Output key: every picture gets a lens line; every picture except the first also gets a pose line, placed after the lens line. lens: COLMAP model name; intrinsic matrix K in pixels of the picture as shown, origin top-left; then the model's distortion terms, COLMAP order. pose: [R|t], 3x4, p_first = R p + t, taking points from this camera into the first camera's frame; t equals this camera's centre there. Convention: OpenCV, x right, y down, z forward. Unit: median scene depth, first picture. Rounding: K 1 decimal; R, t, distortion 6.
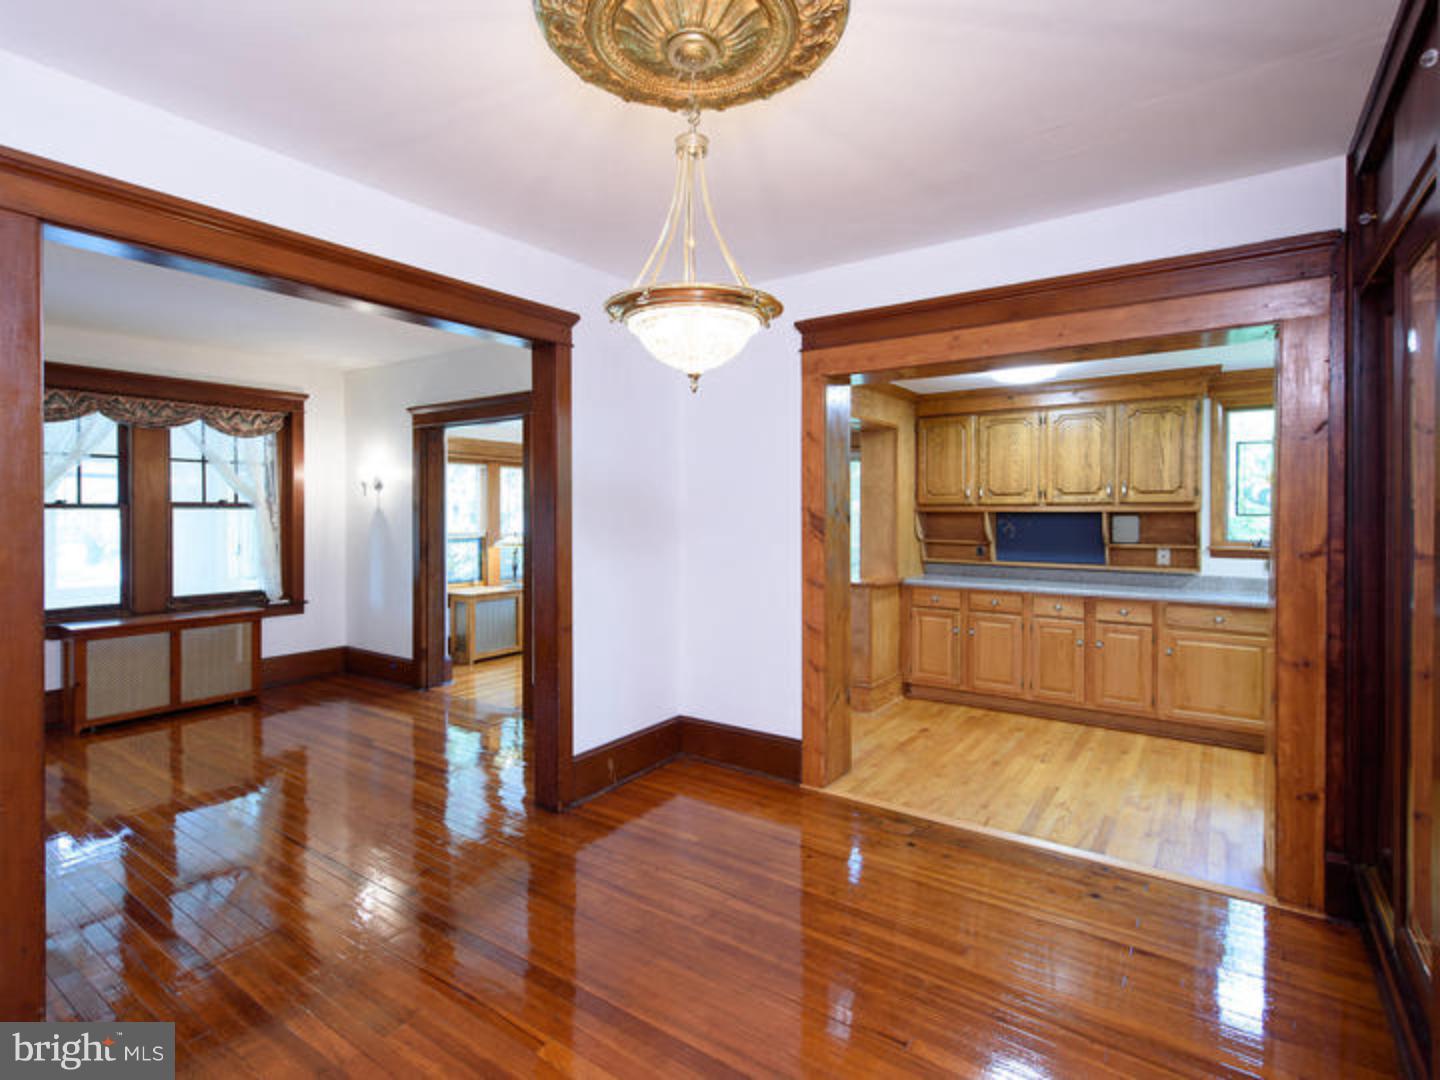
lens RADIAL K [[709.4, 0, 698.7], [0, 709.4, 519.3], [0, 0, 1]] dist [0.002471, 0.000330]
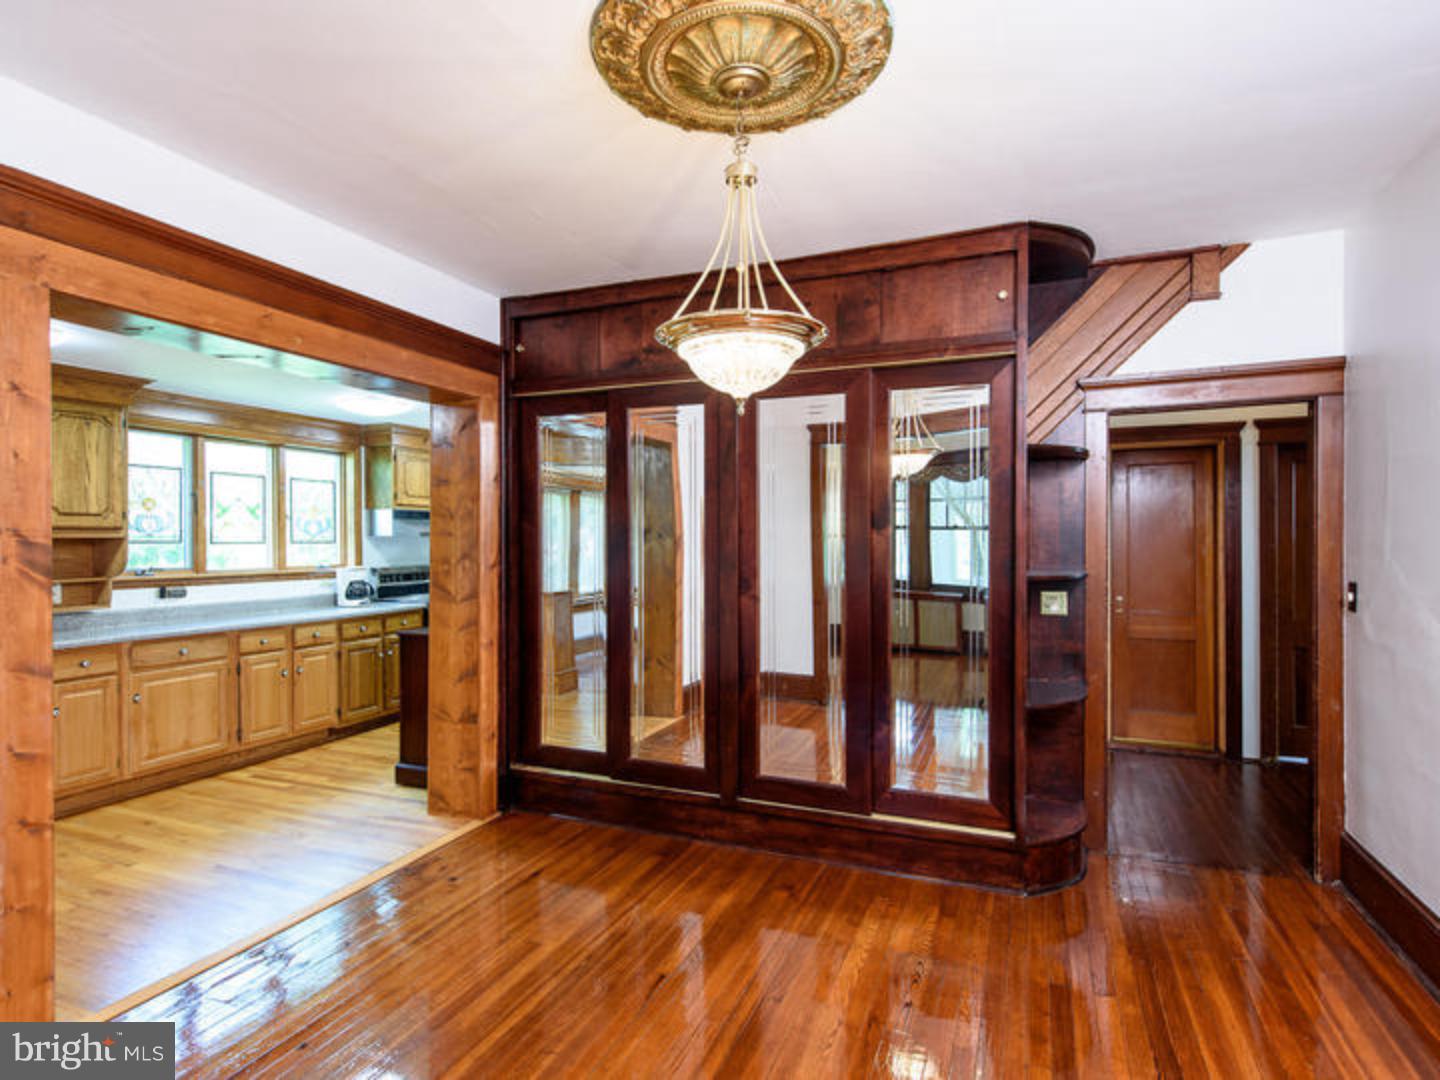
lens RADIAL K [[782.0, 0, 722.0], [0, 782.0, 542.4], [0, 0, 1]] dist [0.002024, -0.000526]
pose [[-0.237757, -0.003440, 0.971319, -0.420235], [0.014296, 0.999873, 0.007041, -0.001715], [-0.971219, 0.015560, -0.237678, 0.498102]]
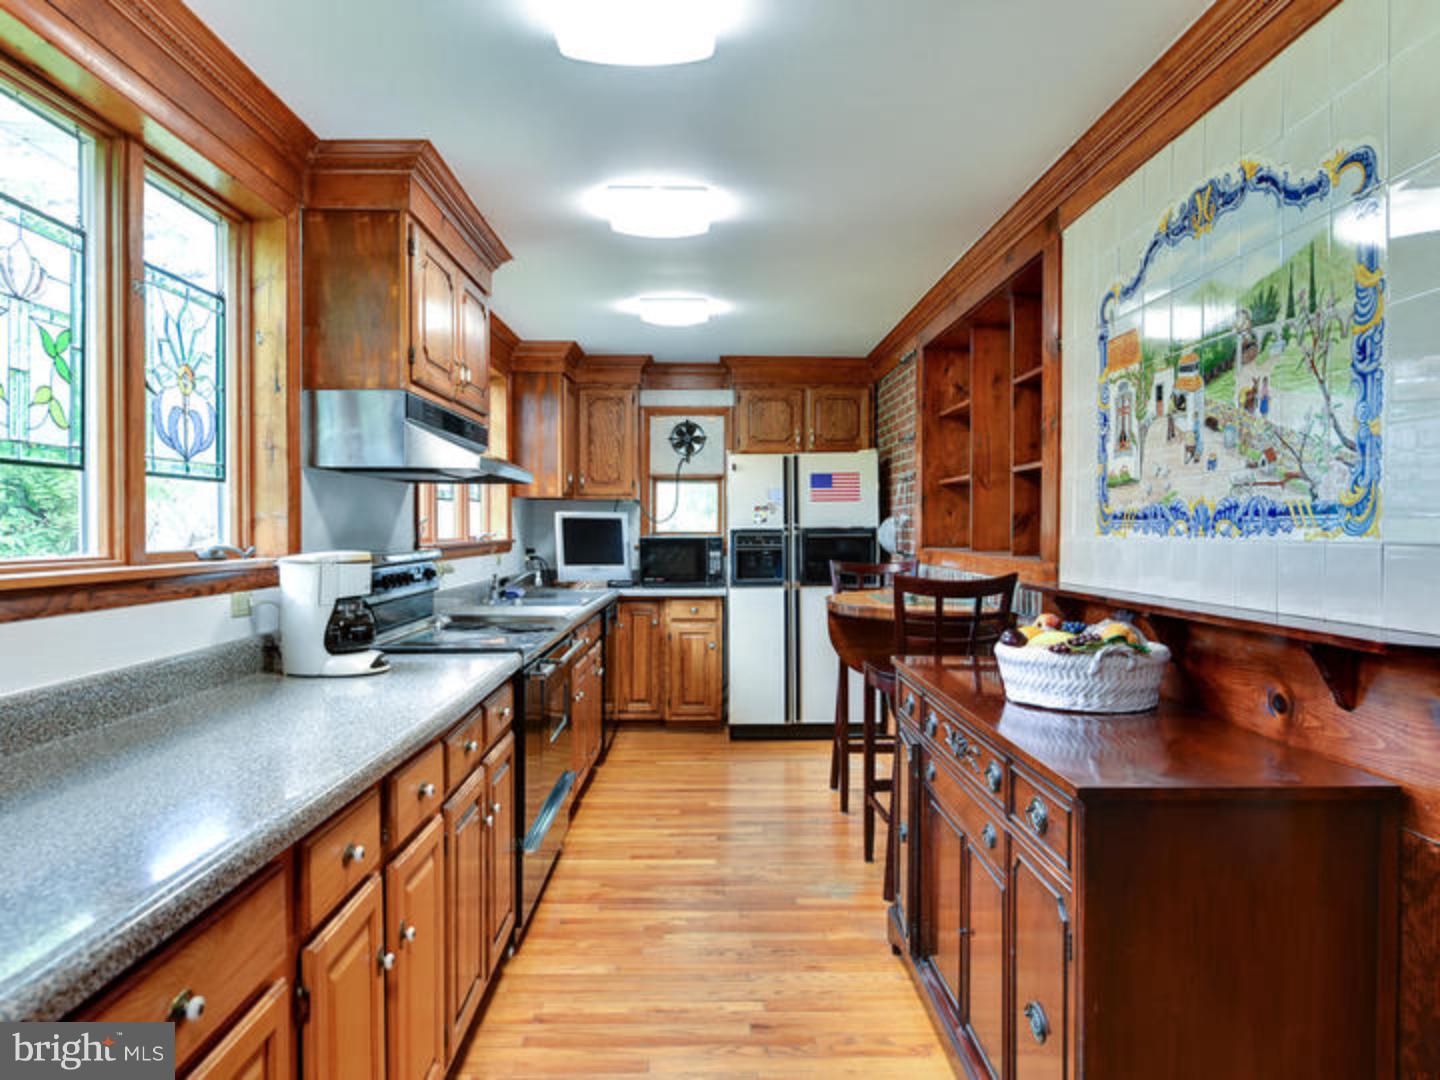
lens RADIAL K [[1001.2, 0, 717.1], [0, 1001.2, 533.4], [0, 0, 1]] dist [0.002386, -0.004207]
pose [[-0.613183, -0.004327, 0.789929, 0.425008], [0.009448, 0.999873, 0.012811, 0.023136], [-0.789885, 0.015318, -0.613064, 0.955531]]
